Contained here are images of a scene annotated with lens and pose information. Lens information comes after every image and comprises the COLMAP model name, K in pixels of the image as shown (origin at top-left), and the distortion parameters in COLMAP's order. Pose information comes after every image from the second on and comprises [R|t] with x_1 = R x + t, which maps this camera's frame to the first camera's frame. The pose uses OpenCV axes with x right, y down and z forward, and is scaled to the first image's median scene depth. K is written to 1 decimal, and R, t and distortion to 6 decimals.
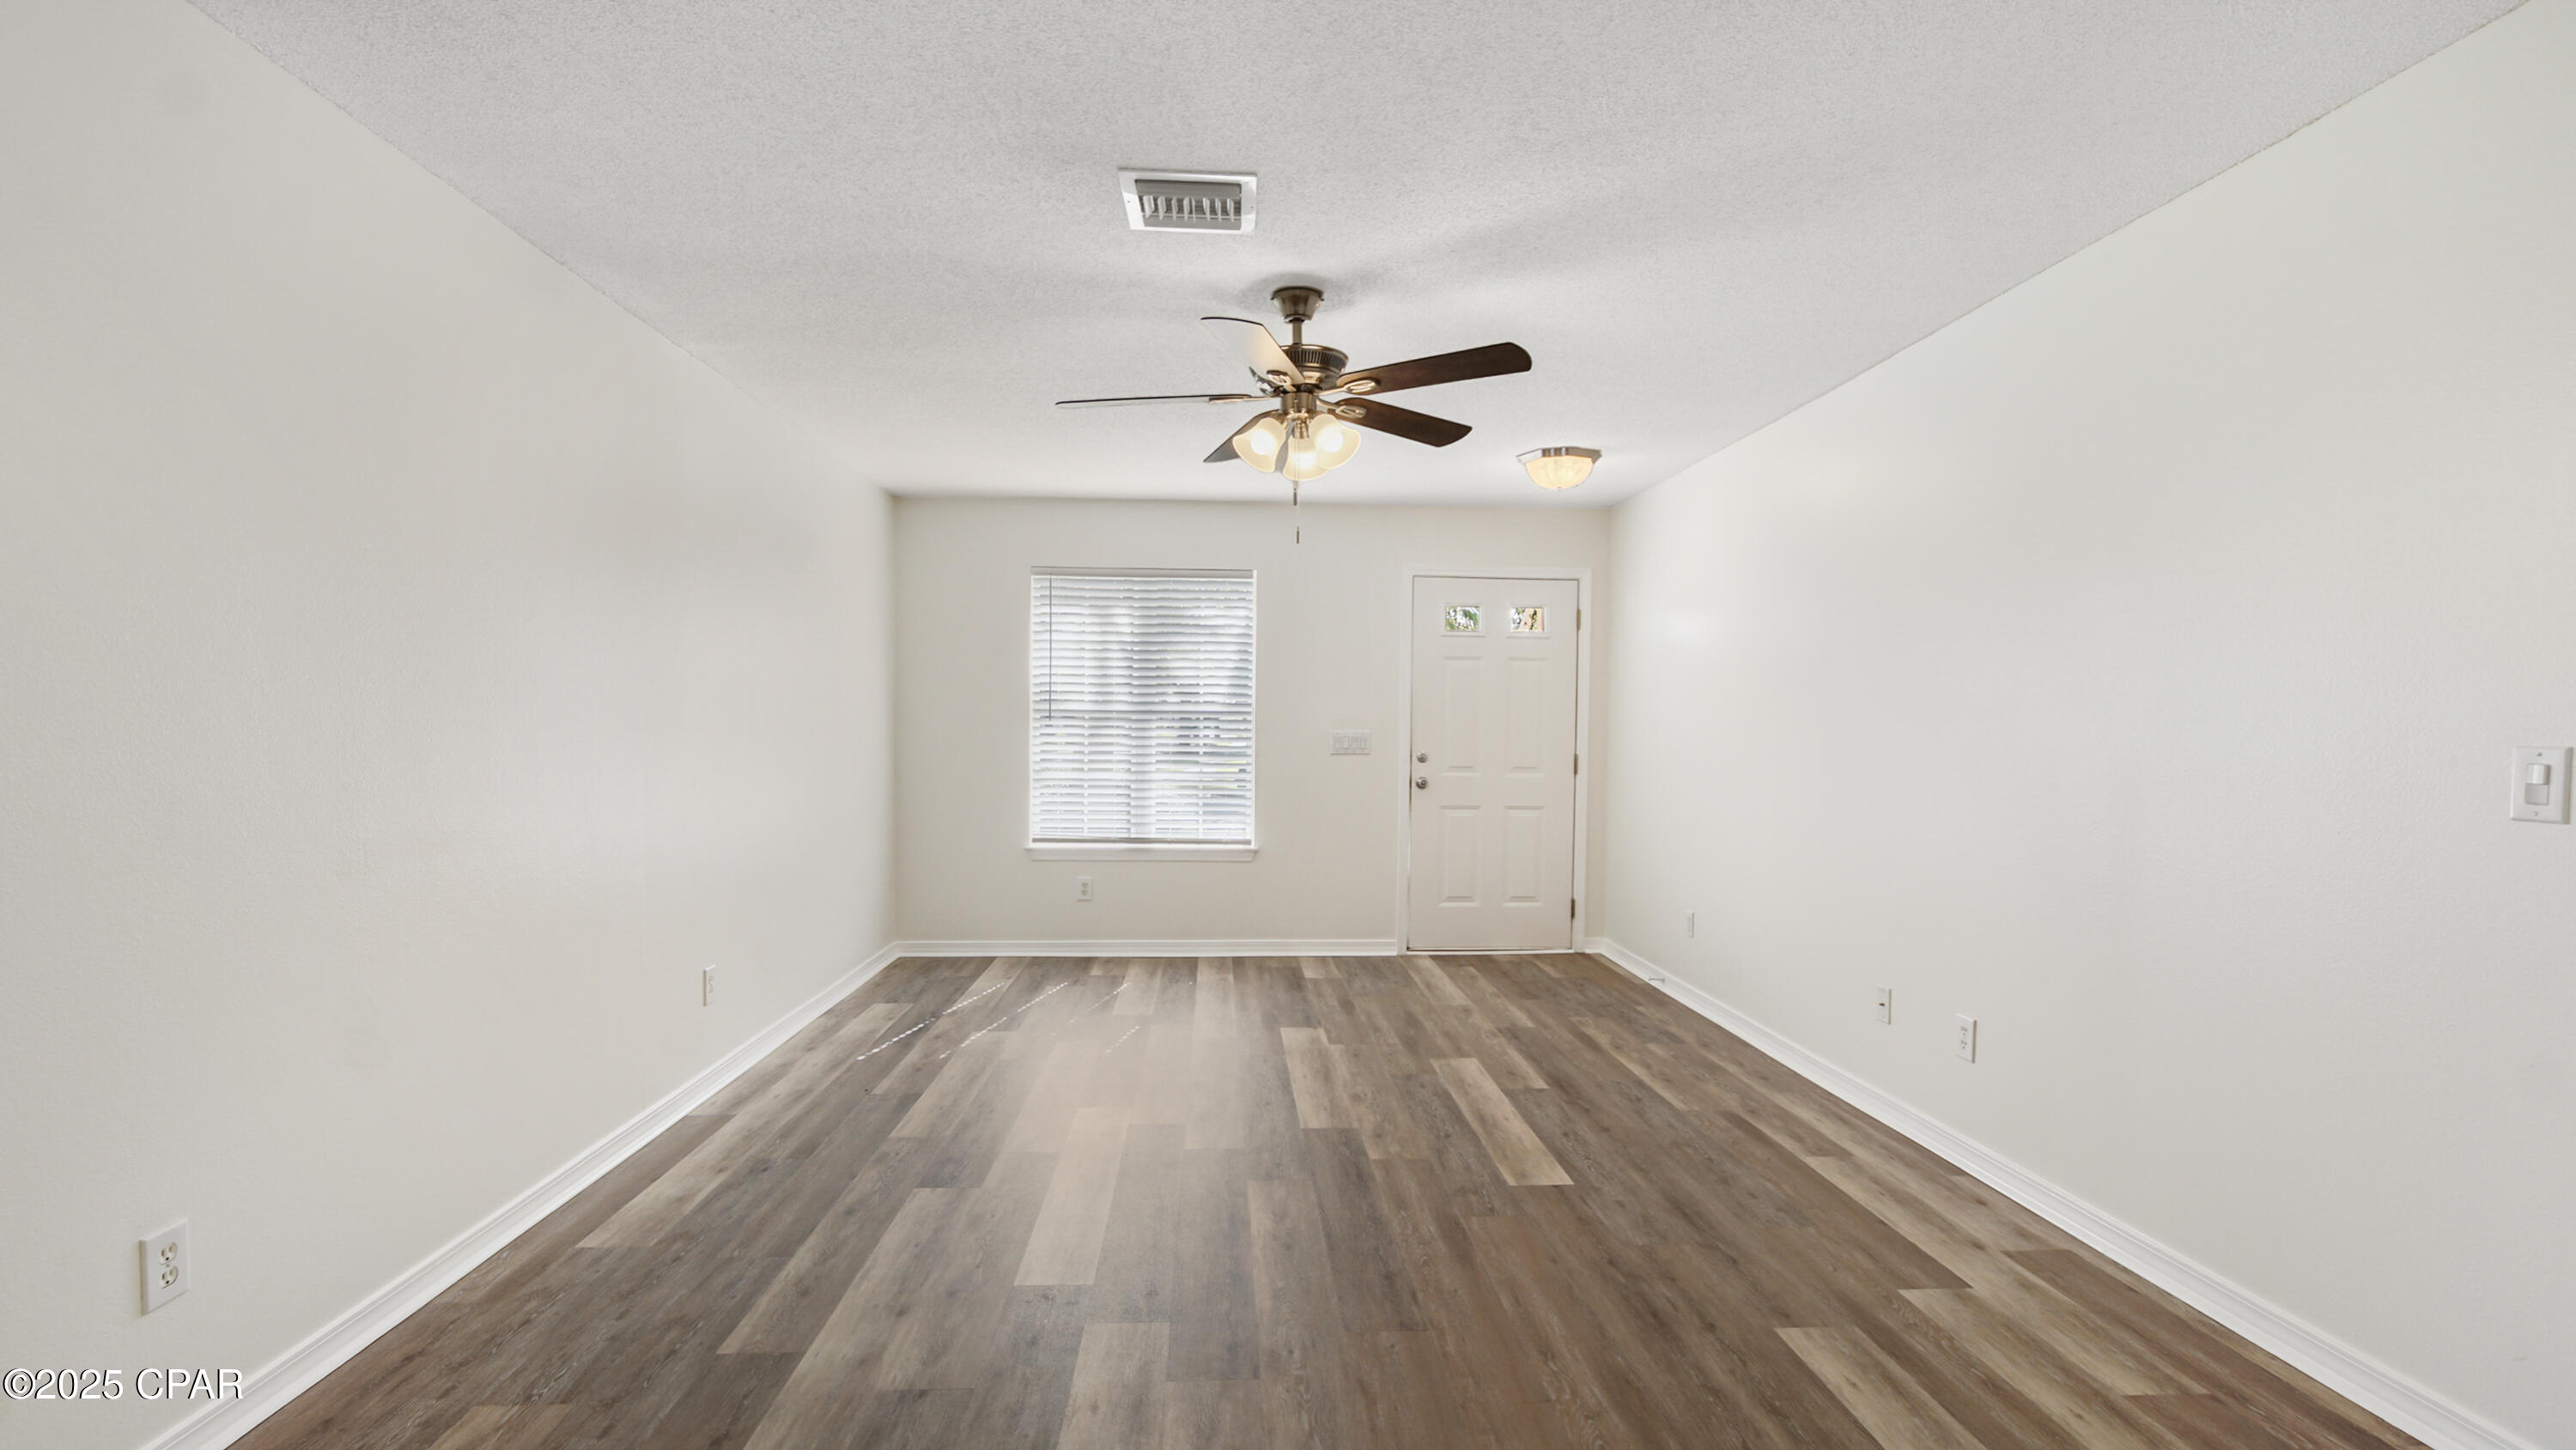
lens RADIAL K [[1130.9, 0, 1301.3], [0, 1130.9, 773.4], [0, 0, 1]] dist [-0.000279, 0.000177]
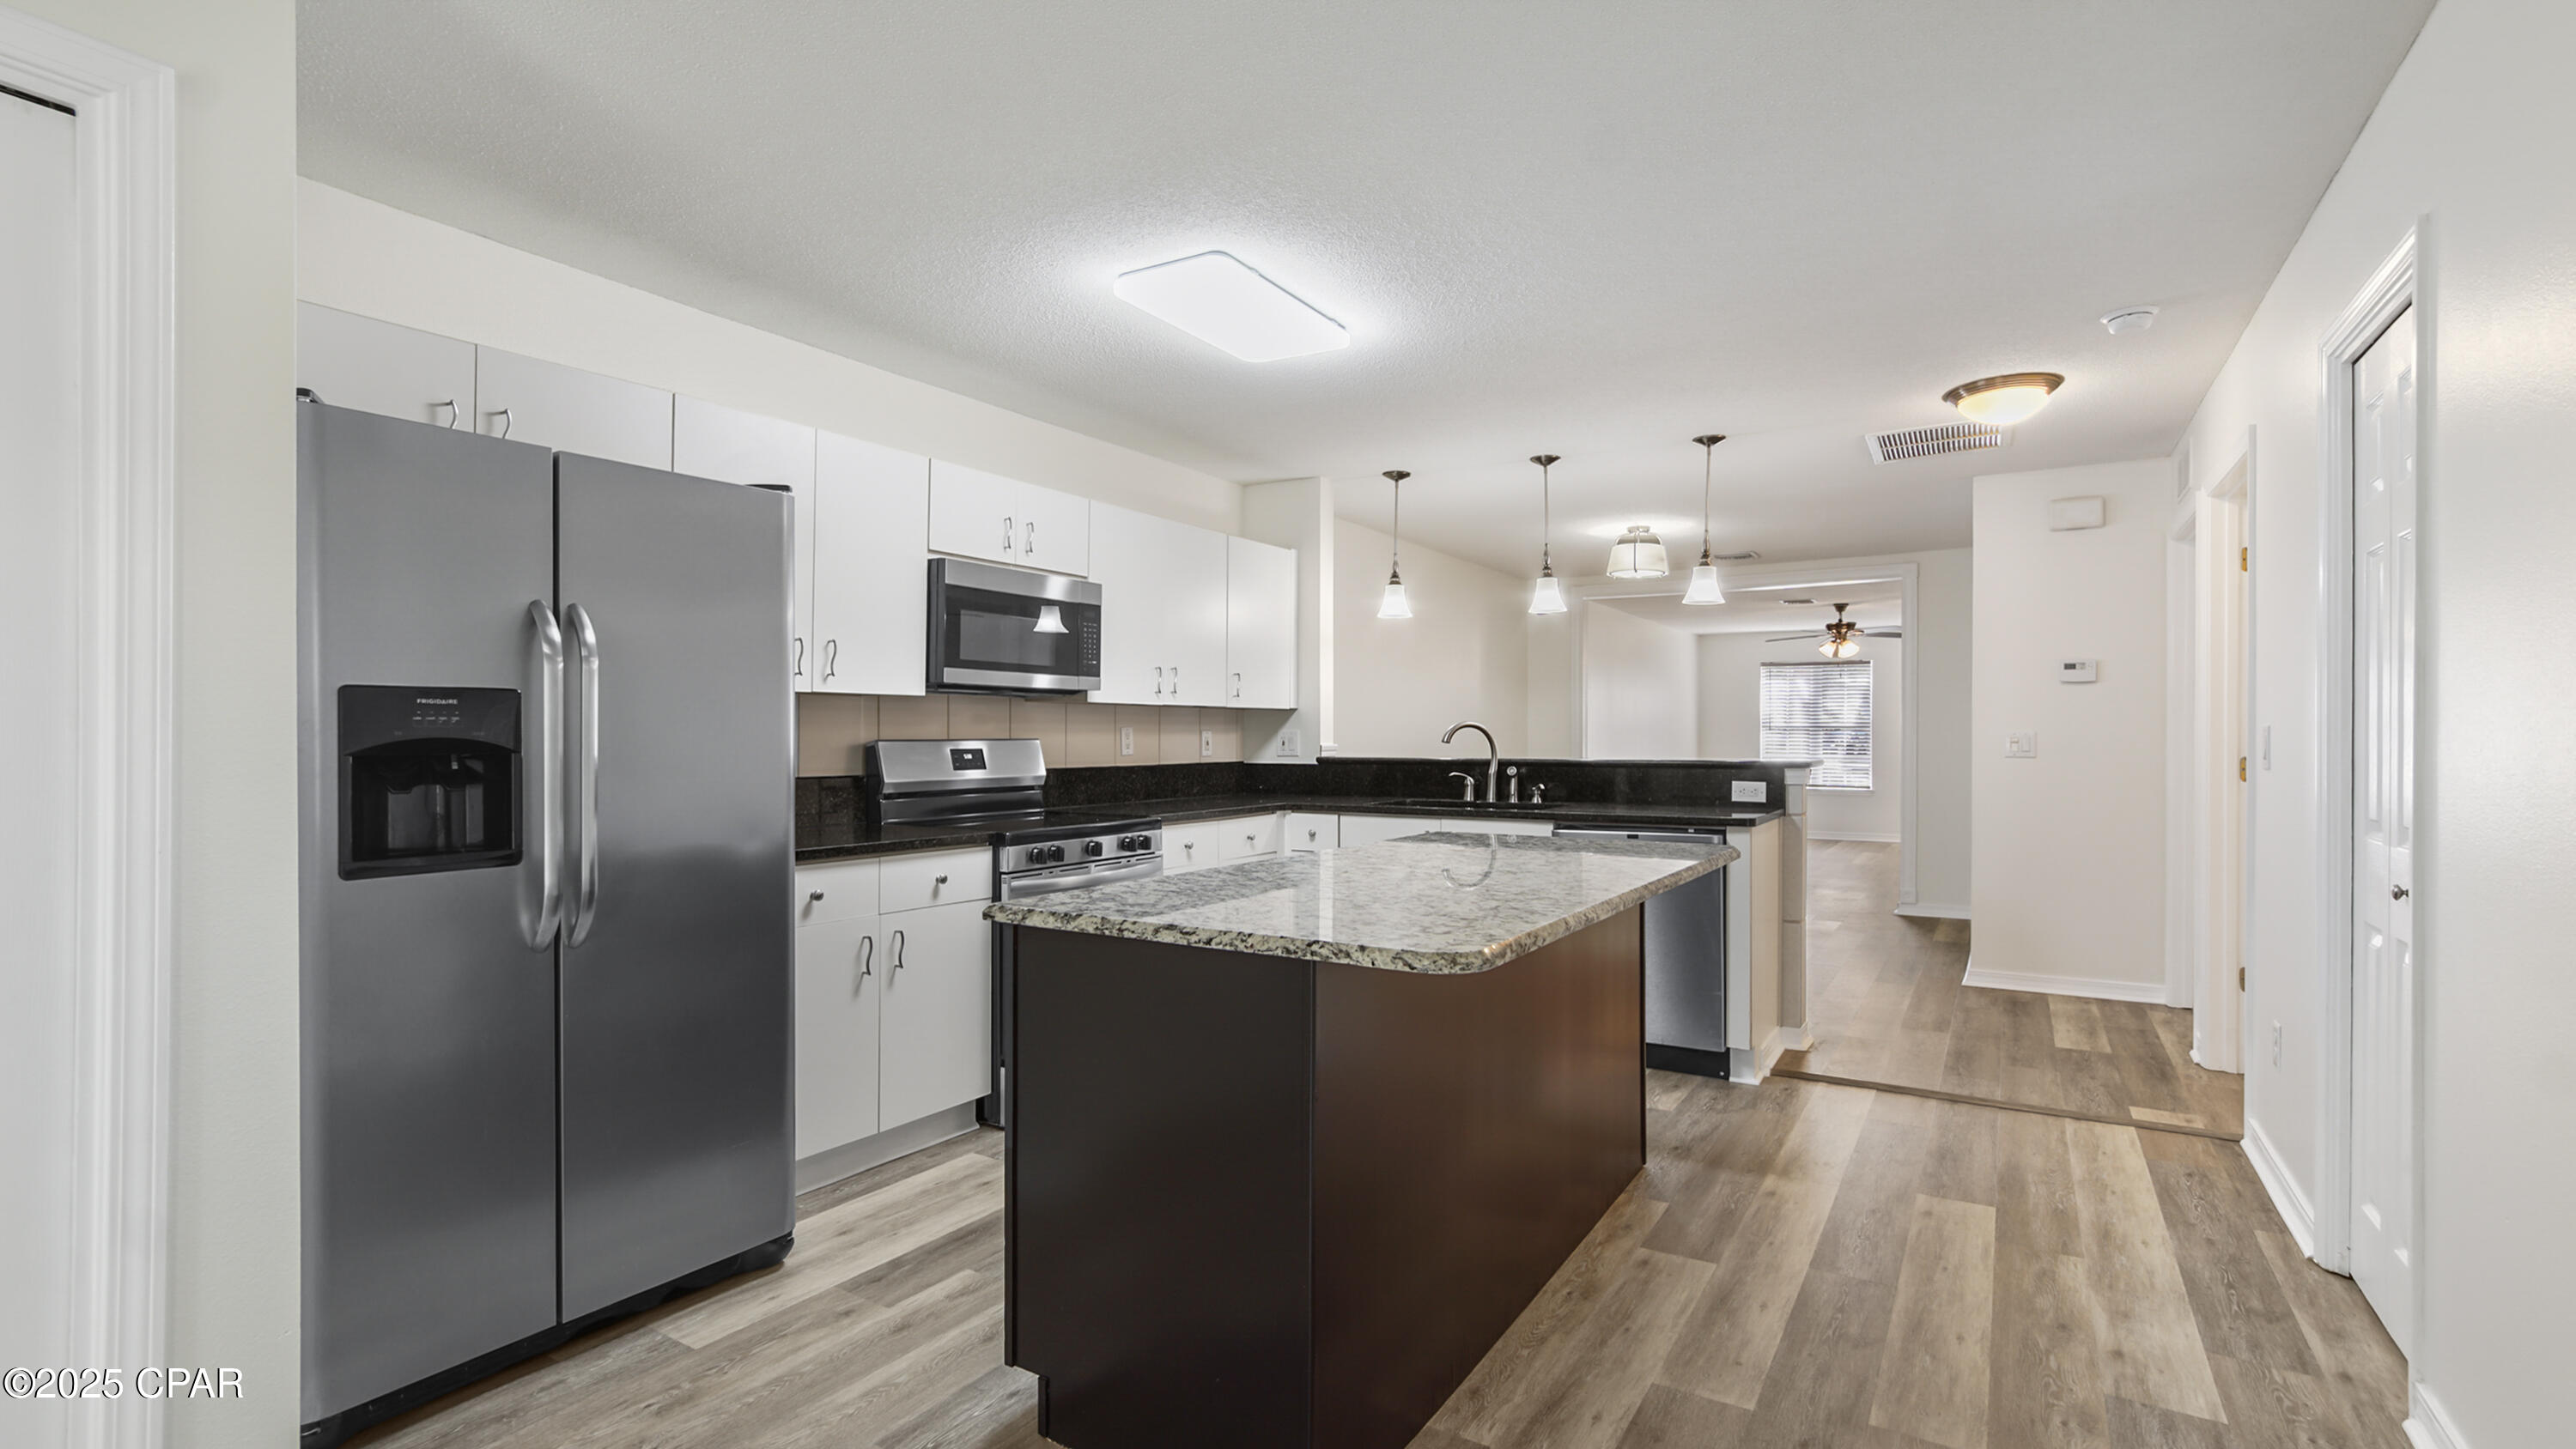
lens RADIAL K [[1166.9, 0, 1275.4], [0, 1166.9, 736.7], [0, 0, 1]] dist [-0.005850, 0.001975]
pose [[0.809859, -0.001998, -0.586621, 0.354050], [-0.022862, 0.999127, -0.034964, 0.070114], [0.586179, 0.041727, 0.809106, -1.472586]]
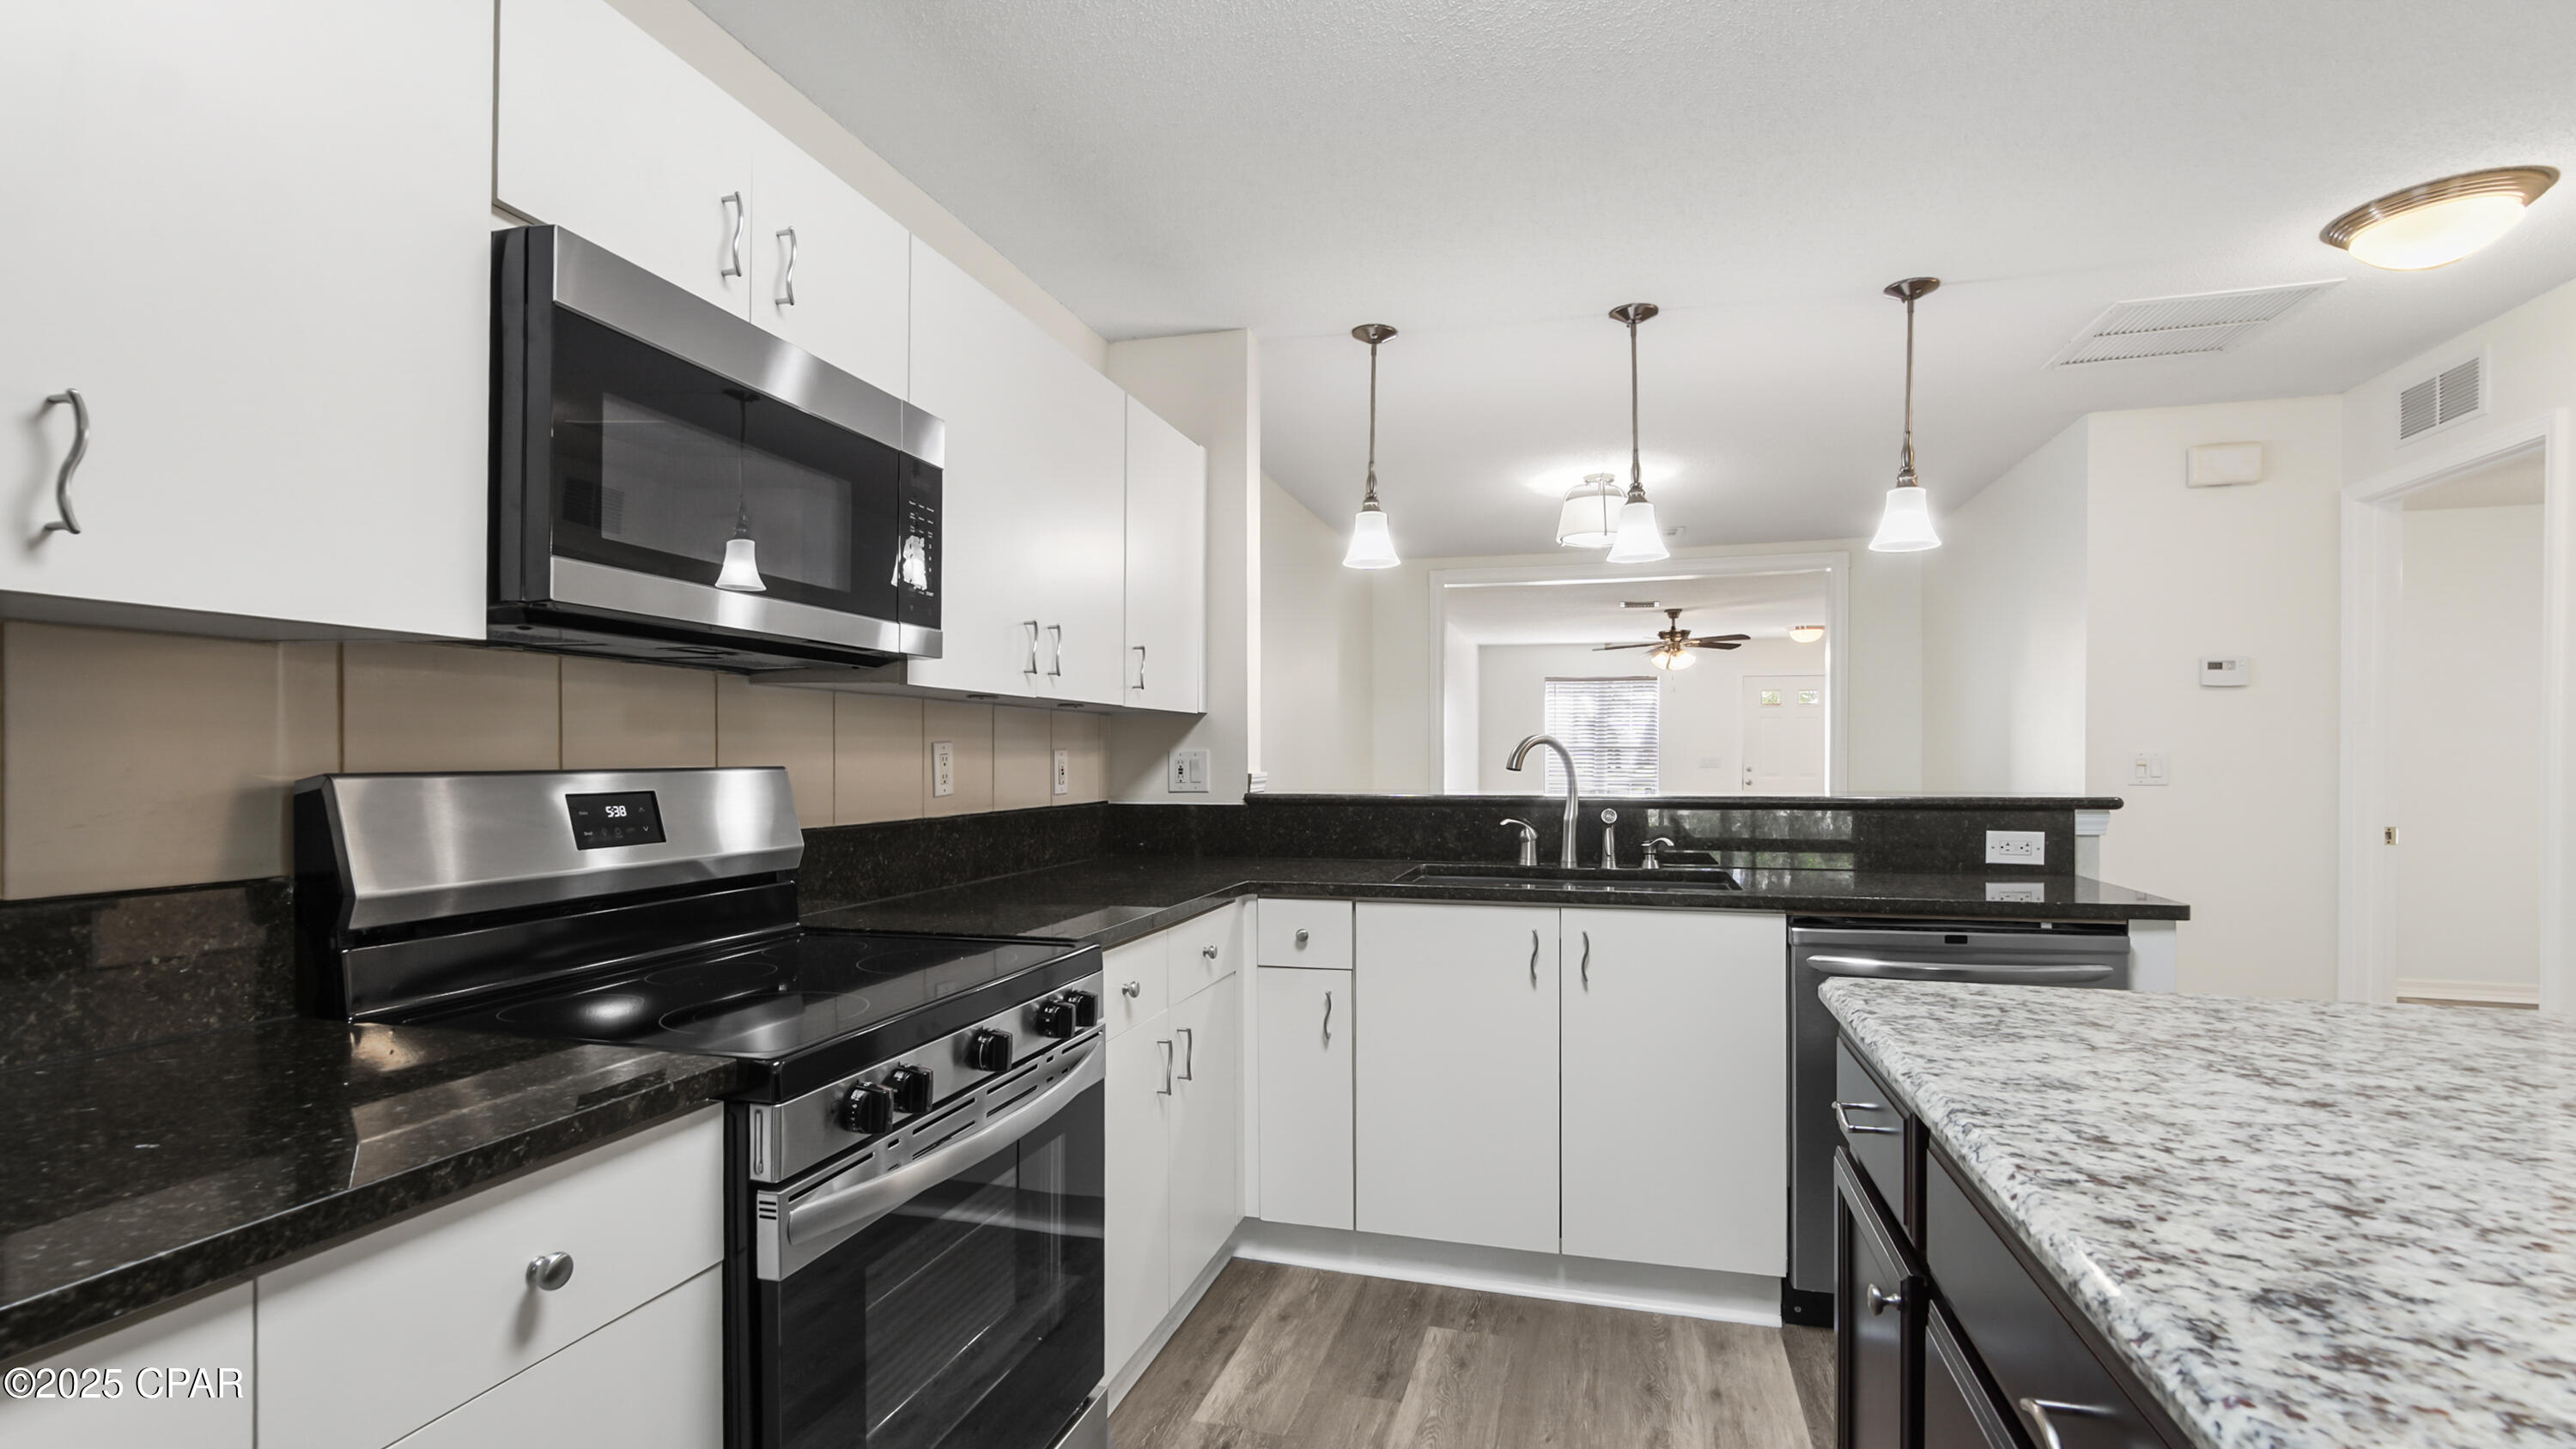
lens RADIAL K [[1179.9, 0, 1266.5], [0, 1179.9, 769.1], [0, 0, 1]] dist [-0.005065, 0.000757]
pose [[0.938939, -0.000375, -0.344082, 0.031439], [-0.010830, 0.999472, -0.030642, 0.058255], [0.343912, 0.032497, 0.938439, -1.220811]]
